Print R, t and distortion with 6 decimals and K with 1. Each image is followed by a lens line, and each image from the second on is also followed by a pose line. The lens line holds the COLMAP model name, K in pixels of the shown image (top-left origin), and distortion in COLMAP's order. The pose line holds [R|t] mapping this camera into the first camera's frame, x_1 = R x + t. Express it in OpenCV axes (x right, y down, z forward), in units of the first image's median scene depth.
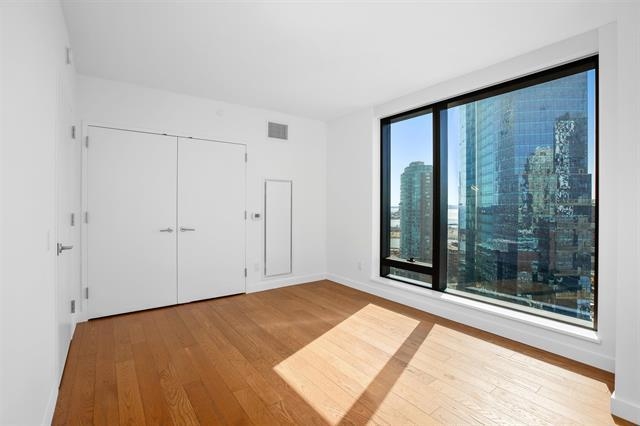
lens RADIAL K [[297.8, 0, 319.0], [0, 297.8, 208.2], [0, 0, 1]] dist [-0.001005, -0.000113]
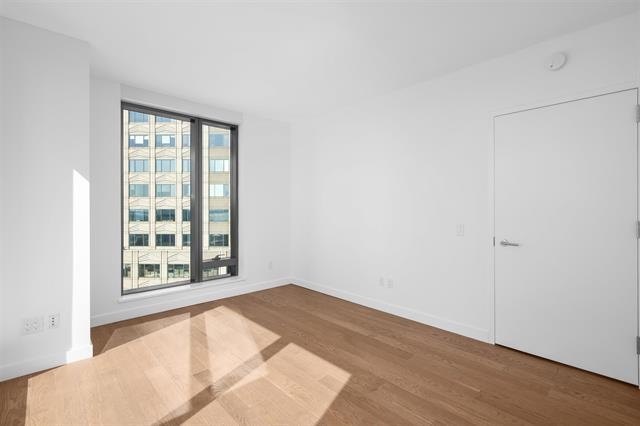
lens RADIAL K [[297.8, 0, 319.0], [0, 297.8, 208.2], [0, 0, 1]] dist [-0.001005, -0.000113]
pose [[-0.993183, 0.000069, -0.116563, 0.055806], [0.000020, 1.000000, 0.000420, -0.009939], [0.116563, 0.000415, -0.993183, 1.591202]]
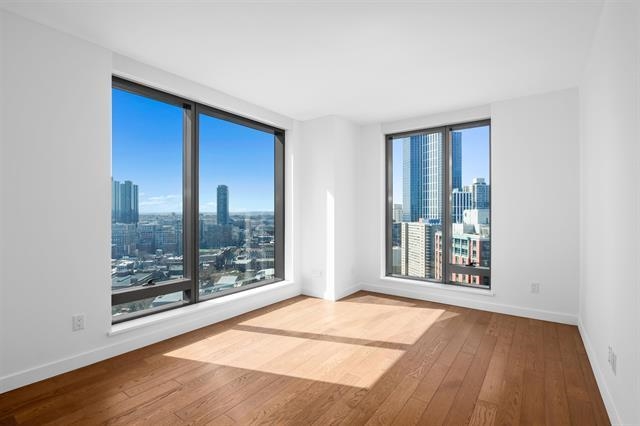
lens RADIAL K [[303.4, 0, 320.0], [0, 303.4, 213.0], [0, 0, 1]] dist [0.000029, 0.000013]
pose [[-0.306191, -0.002555, 0.951967, -0.803904], [0.000713, 0.999996, 0.002914, -0.011266], [-0.951970, 0.001571, -0.306188, 1.163467]]
